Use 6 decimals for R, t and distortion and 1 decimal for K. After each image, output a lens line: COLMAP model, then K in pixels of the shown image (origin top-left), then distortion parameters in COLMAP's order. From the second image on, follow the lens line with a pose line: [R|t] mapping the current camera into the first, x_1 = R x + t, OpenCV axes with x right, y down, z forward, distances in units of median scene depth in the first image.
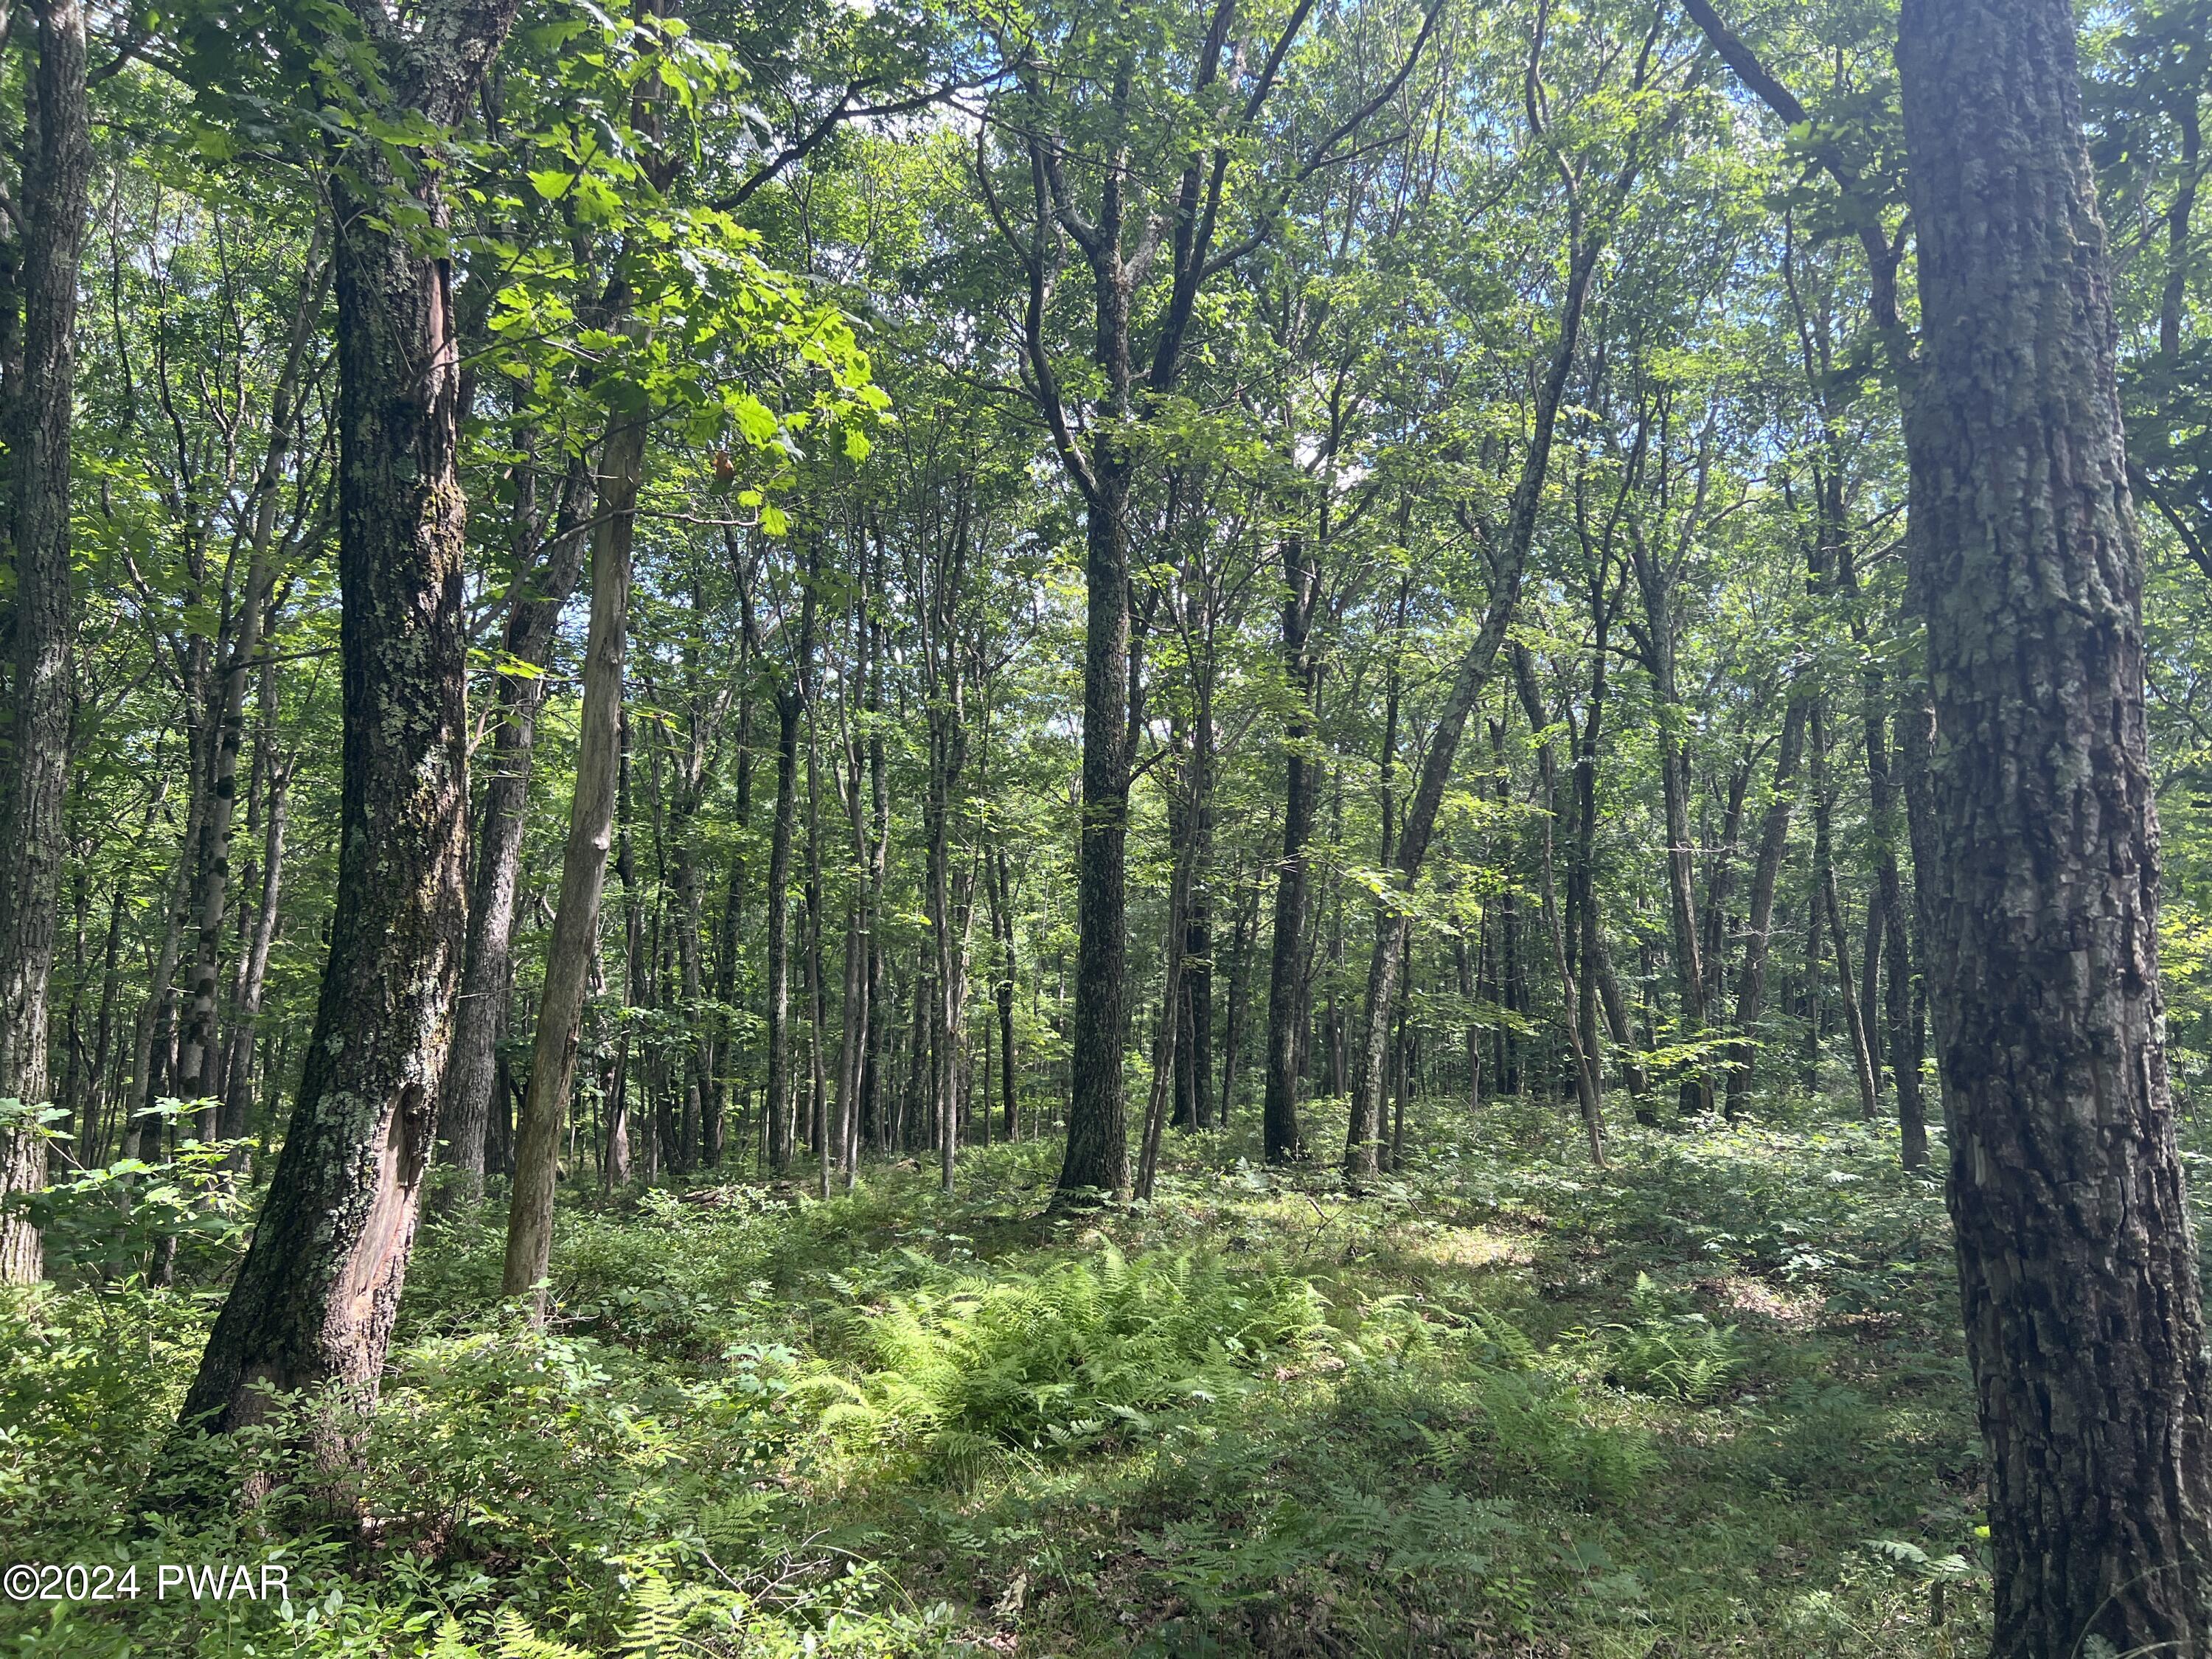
lens RADIAL K [[1528.3, 0, 1106.0], [0, 1528.3, 829.5], [0, 0, 1]] dist [-0.054391, 0.000050]
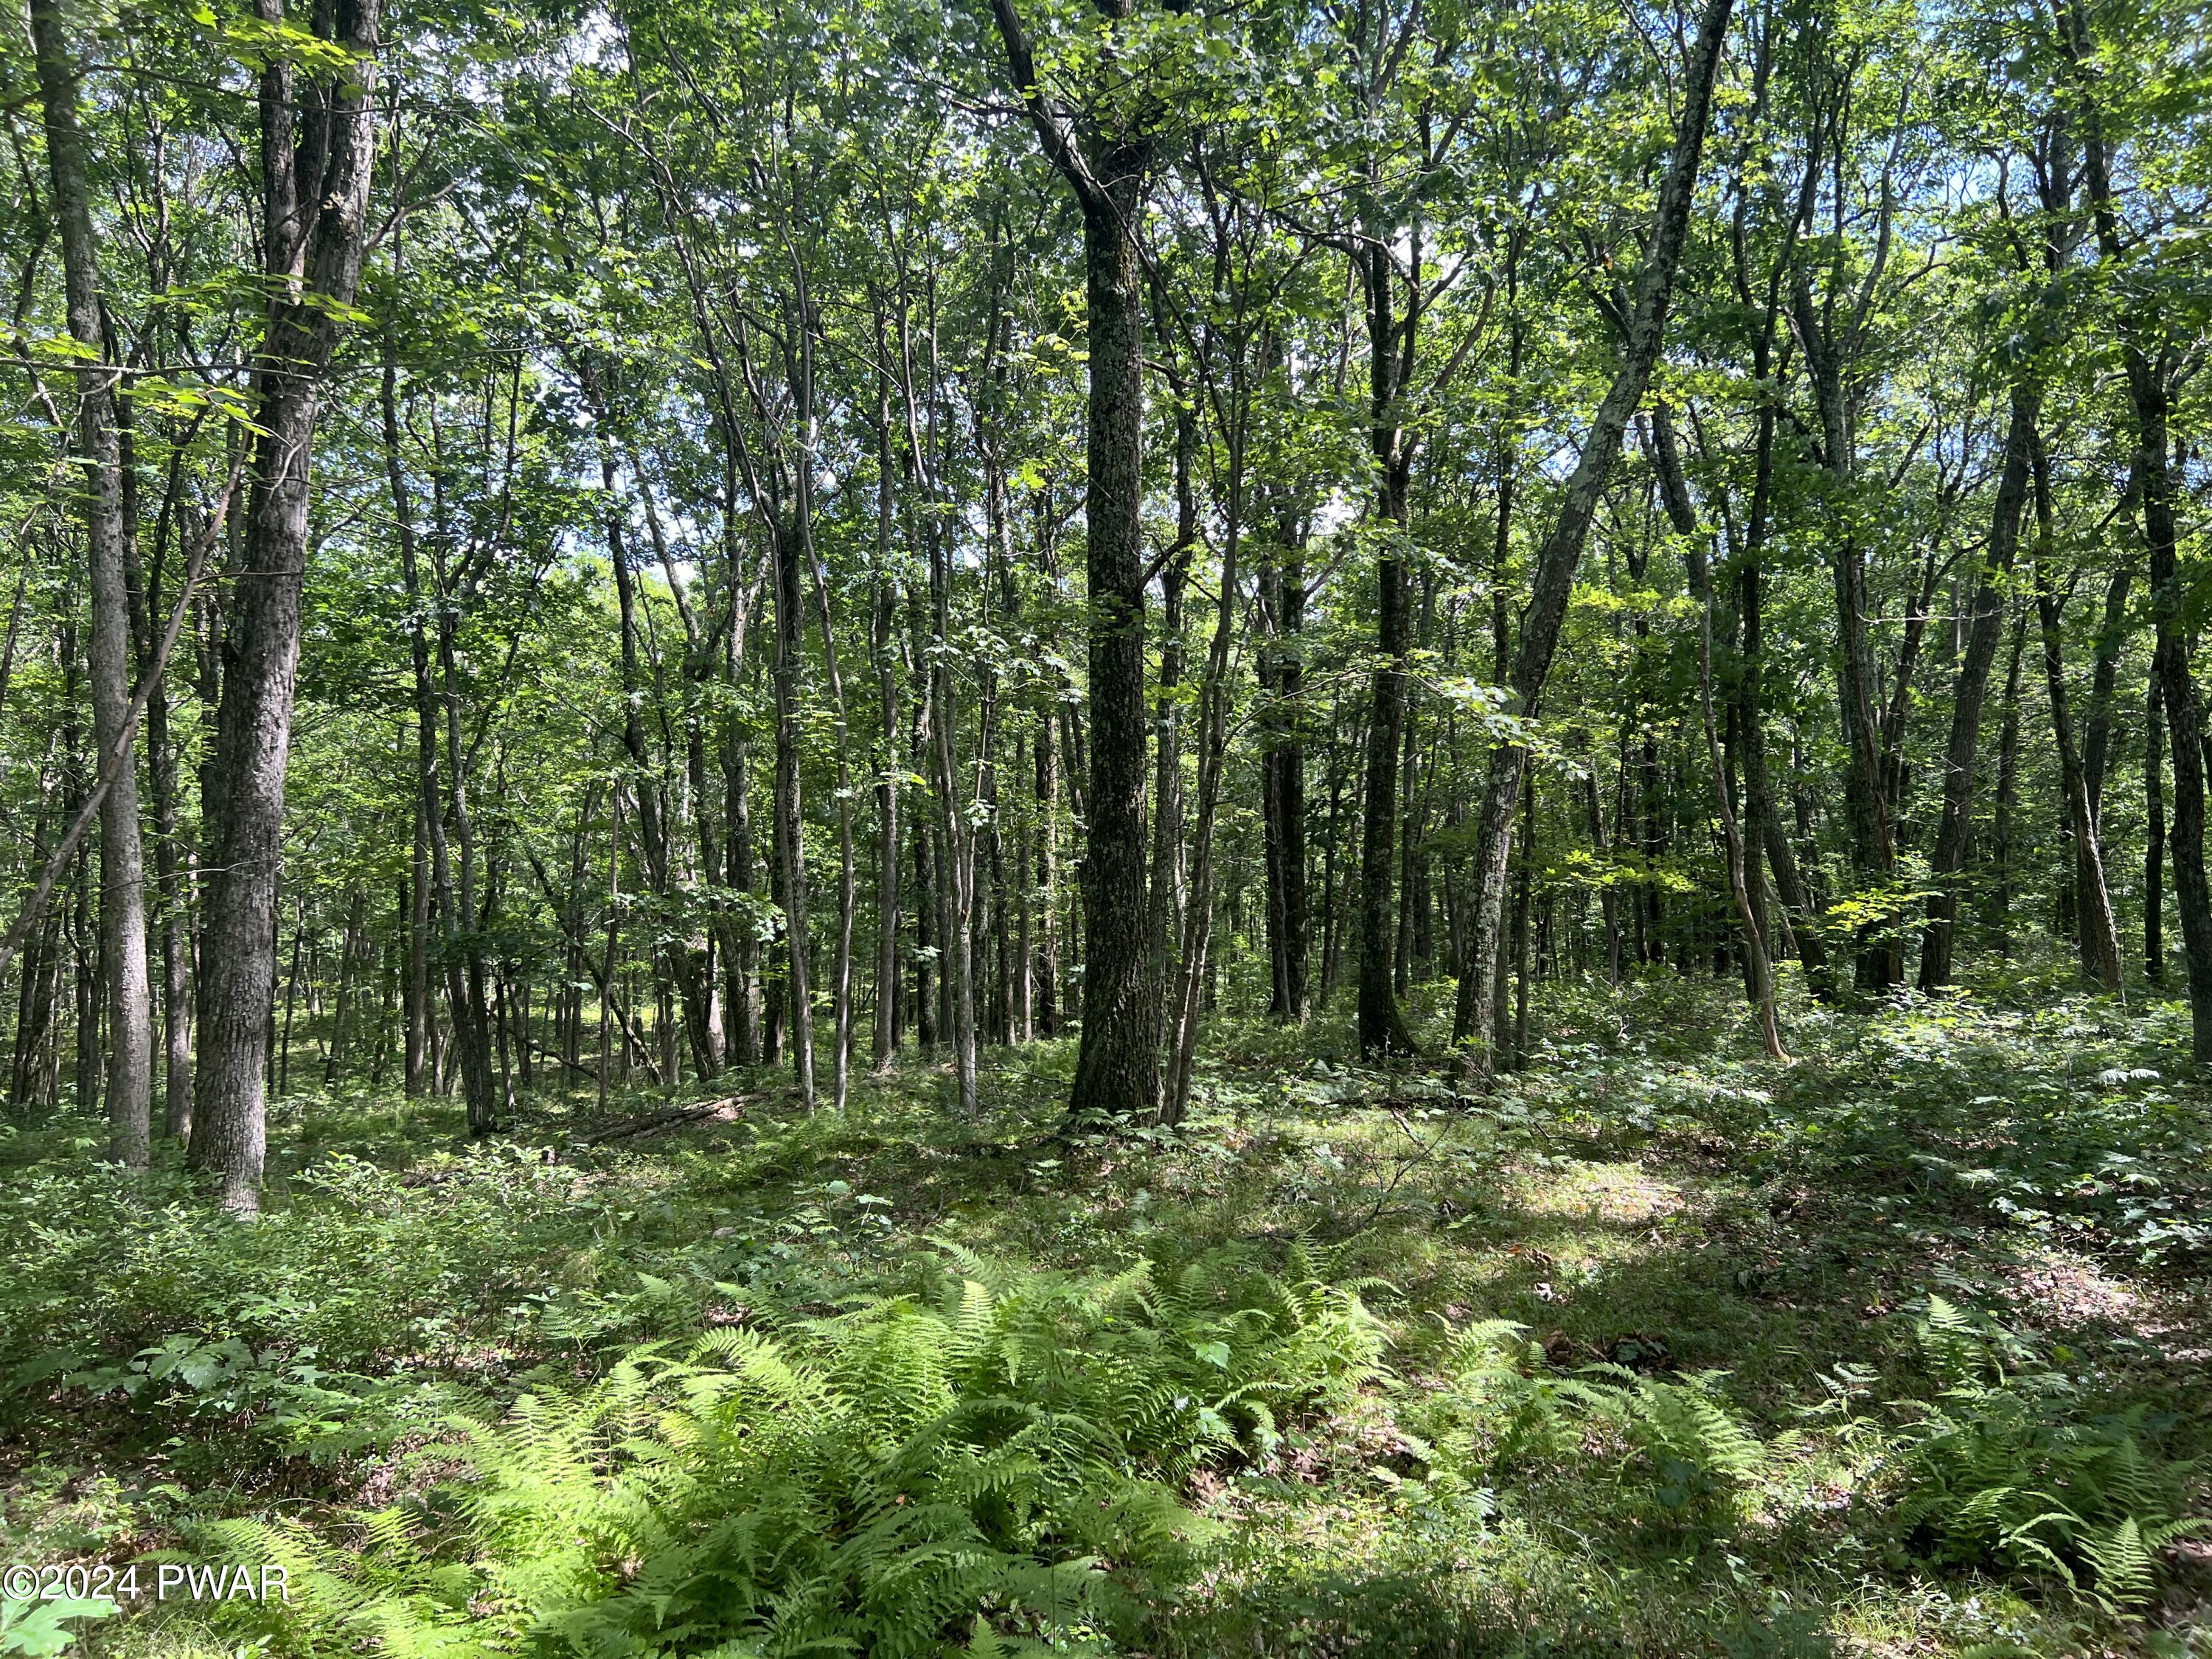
lens RADIAL K [[1675.2, 0, 1106.0], [0, 1675.2, 829.5], [0, 0, 1]] dist [-0.006109, -0.003149]
pose [[0.998023, -0.031231, -0.054546, 0.036520], [0.035567, 0.996126, 0.080427, 0.027003], [0.051823, -0.082208, 0.995267, 0.165433]]
